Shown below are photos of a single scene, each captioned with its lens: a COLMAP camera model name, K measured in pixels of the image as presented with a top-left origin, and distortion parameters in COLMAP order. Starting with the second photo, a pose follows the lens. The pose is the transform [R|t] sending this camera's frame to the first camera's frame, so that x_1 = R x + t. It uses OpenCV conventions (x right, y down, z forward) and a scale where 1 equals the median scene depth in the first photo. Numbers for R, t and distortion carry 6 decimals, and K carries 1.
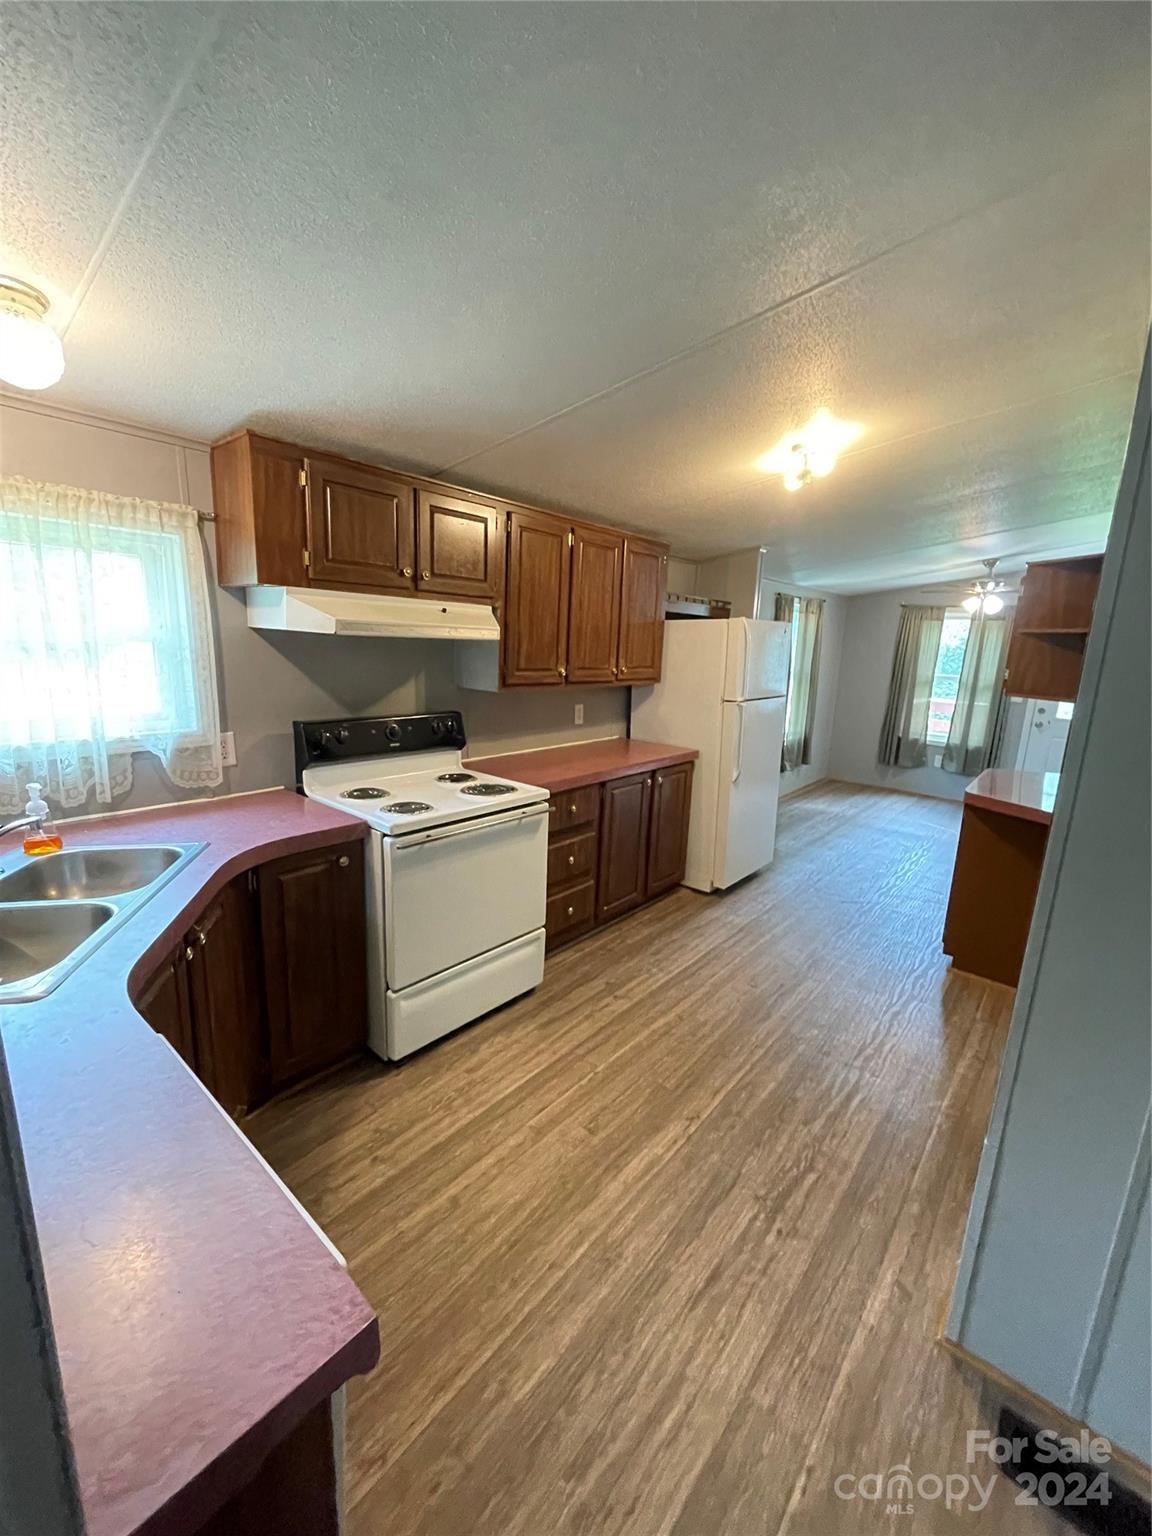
lens RADIAL K [[616.3, 0, 574.1], [0, 616.3, 765.8], [0, 0, 1]] dist [-0.008061, 0.000573]
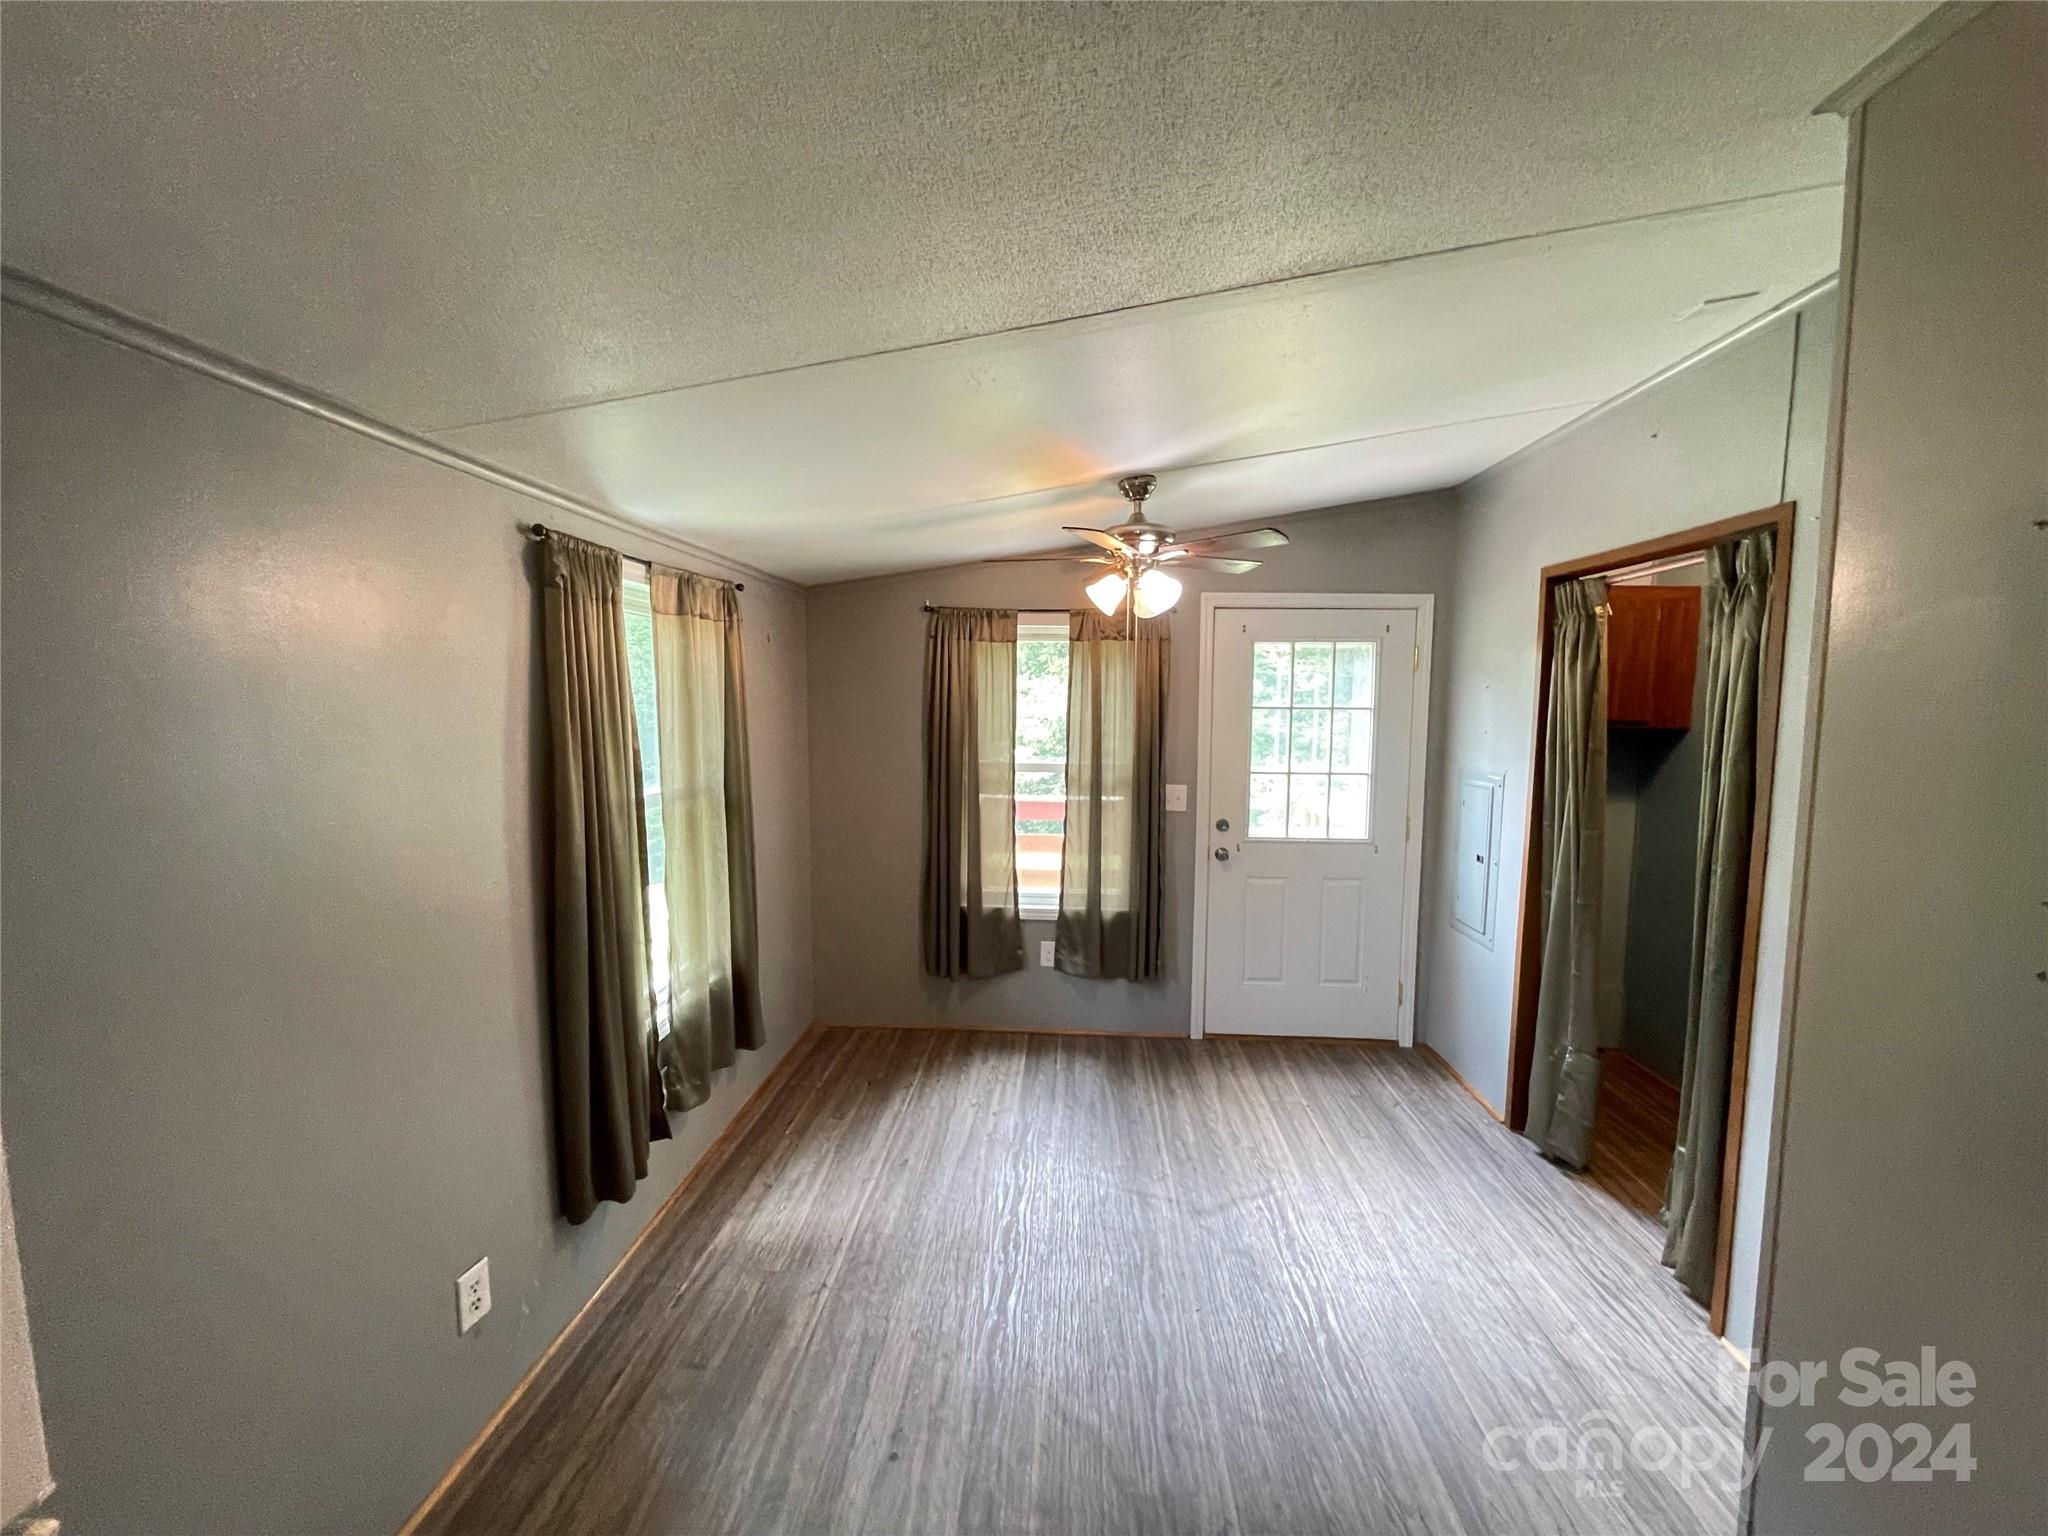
lens RADIAL K [[821.7, 0, 1031.8], [0, 821.7, 765.3], [0, 0, 1]] dist [-0.008061, 0.000573]
pose [[0.793379, -0.084933, 0.602774, 0.244648], [0.149283, 0.987127, -0.057398, -0.112835], [-0.590139, 0.135522, 0.795845, 0.532897]]
